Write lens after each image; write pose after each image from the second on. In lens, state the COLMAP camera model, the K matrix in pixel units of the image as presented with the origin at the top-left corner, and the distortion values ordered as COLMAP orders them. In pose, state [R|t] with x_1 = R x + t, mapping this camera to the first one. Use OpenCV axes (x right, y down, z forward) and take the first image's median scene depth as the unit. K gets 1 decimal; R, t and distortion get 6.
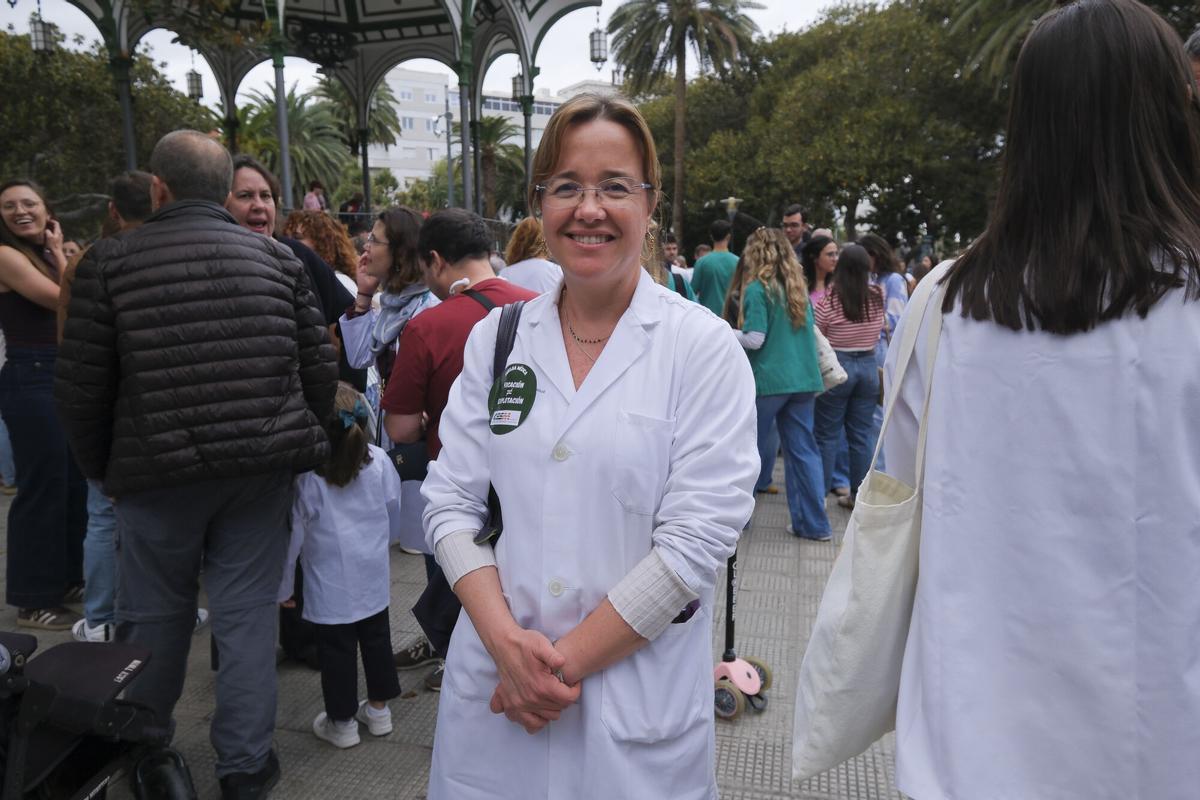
lens RADIAL K [[812.4, 0, 625.0], [0, 812.4, 397.8], [0, 0, 1]] dist [-0.001630, 0.000544]
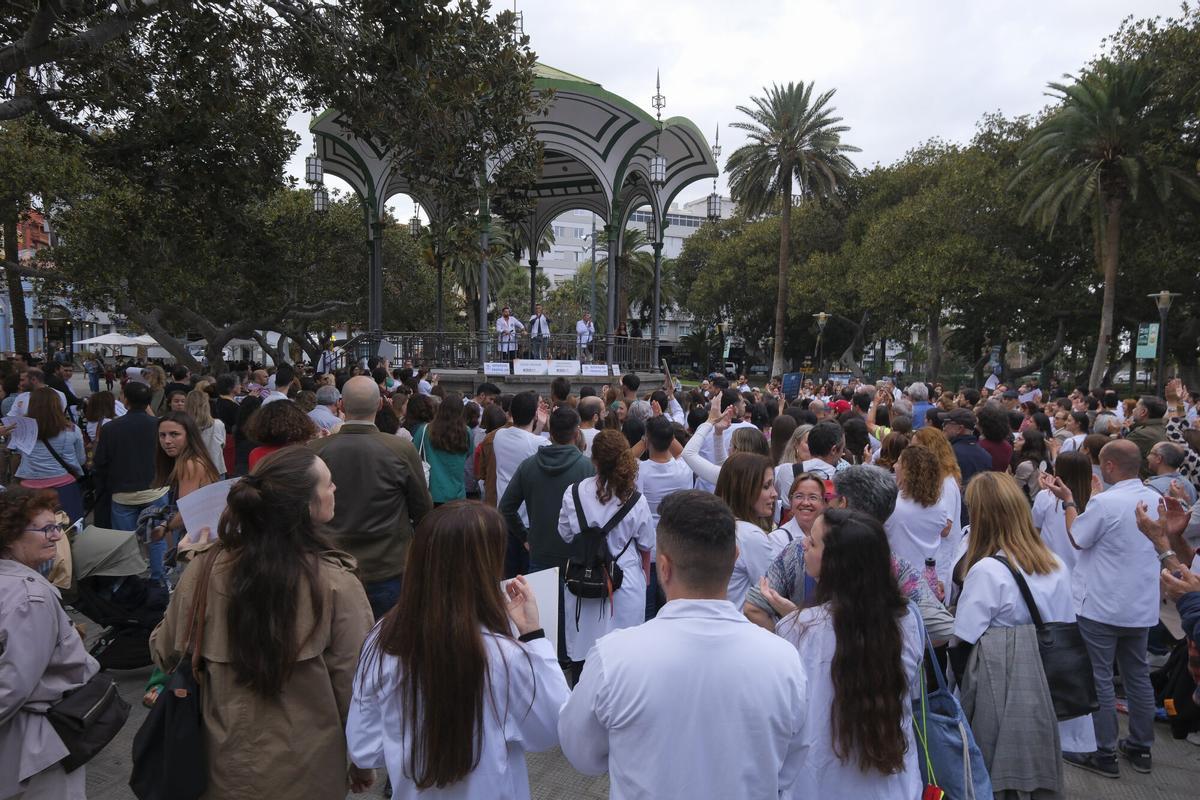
lens RADIAL K [[812.4, 0, 625.0], [0, 812.4, 397.8], [0, 0, 1]] dist [-0.001630, 0.000544]
pose [[0.988281, 0.042700, -0.146554, 0.021227], [-0.051735, 0.996952, -0.058400, -0.030155], [0.143614, 0.065297, 0.987477, -0.204704]]
